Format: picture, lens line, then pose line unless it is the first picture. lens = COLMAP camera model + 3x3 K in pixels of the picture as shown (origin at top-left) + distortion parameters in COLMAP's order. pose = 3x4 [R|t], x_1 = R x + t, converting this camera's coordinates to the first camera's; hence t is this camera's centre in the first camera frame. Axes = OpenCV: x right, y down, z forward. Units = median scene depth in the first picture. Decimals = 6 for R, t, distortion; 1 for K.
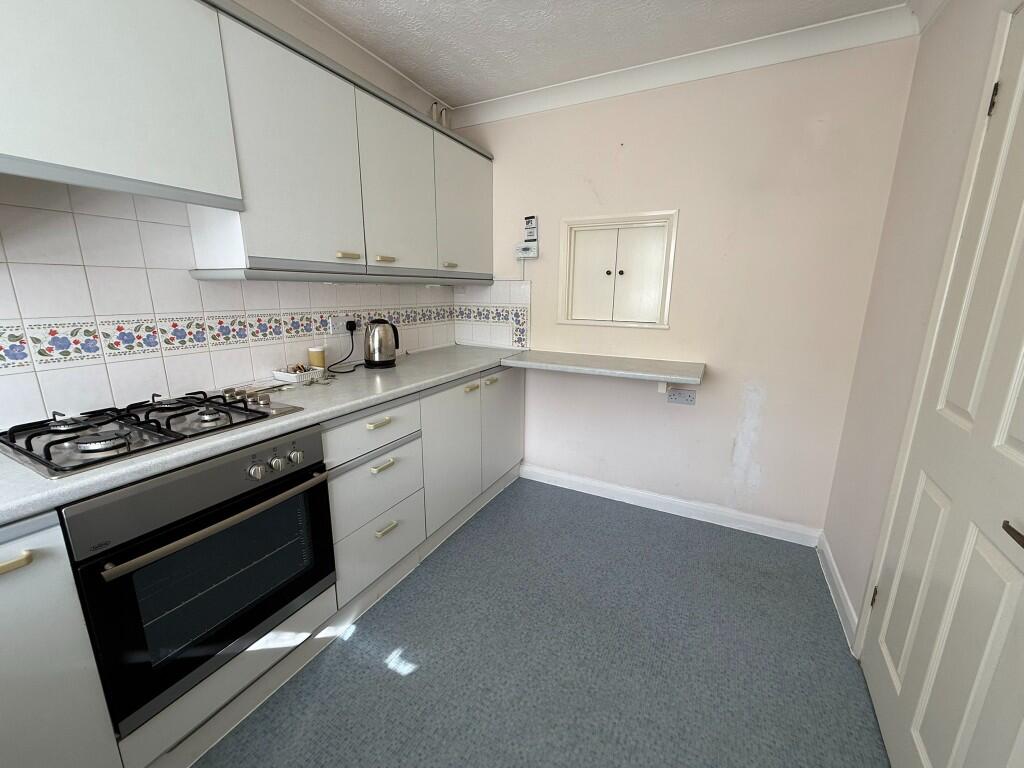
lens RADIAL K [[401.3, 0, 510.2], [0, 401.3, 404.7], [0, 0, 1]] dist [-0.044333, 0.000075]
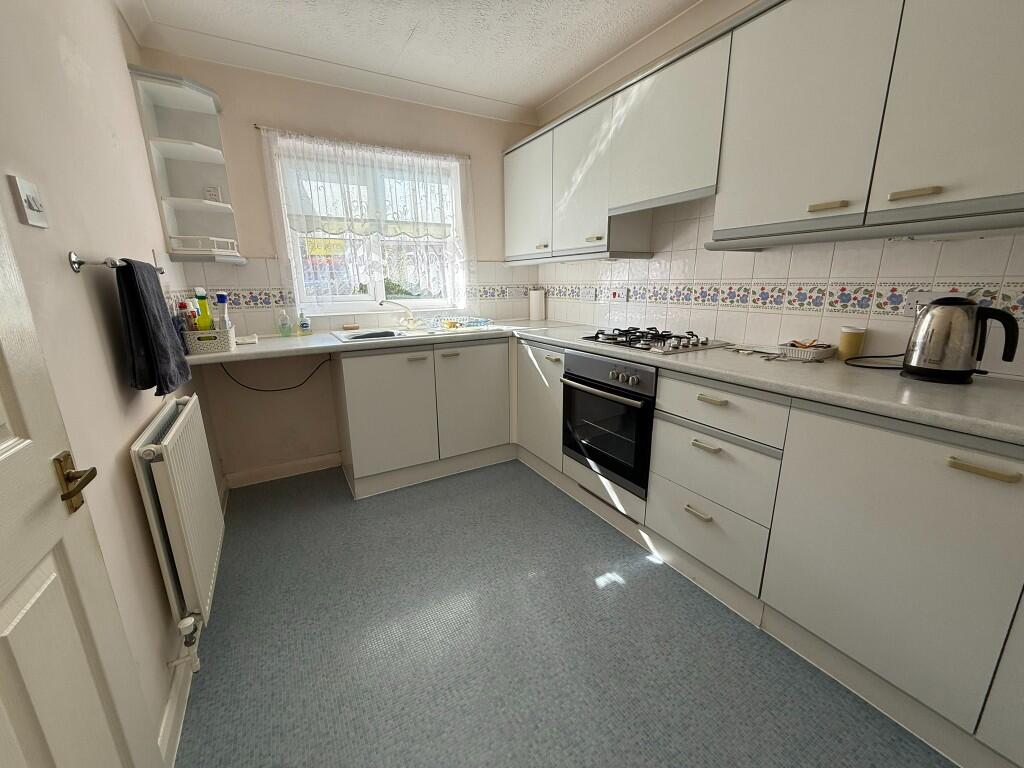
lens RADIAL K [[408.8, 0, 512.0], [0, 408.8, 384.0], [0, 0, 1]] dist [0.000362, -0.000074]
pose [[-0.547875, 0.230364, -0.804217, 0.705932], [-0.183045, 0.905032, 0.383942, -0.287244], [0.816289, 0.357560, -0.453678, 1.057480]]
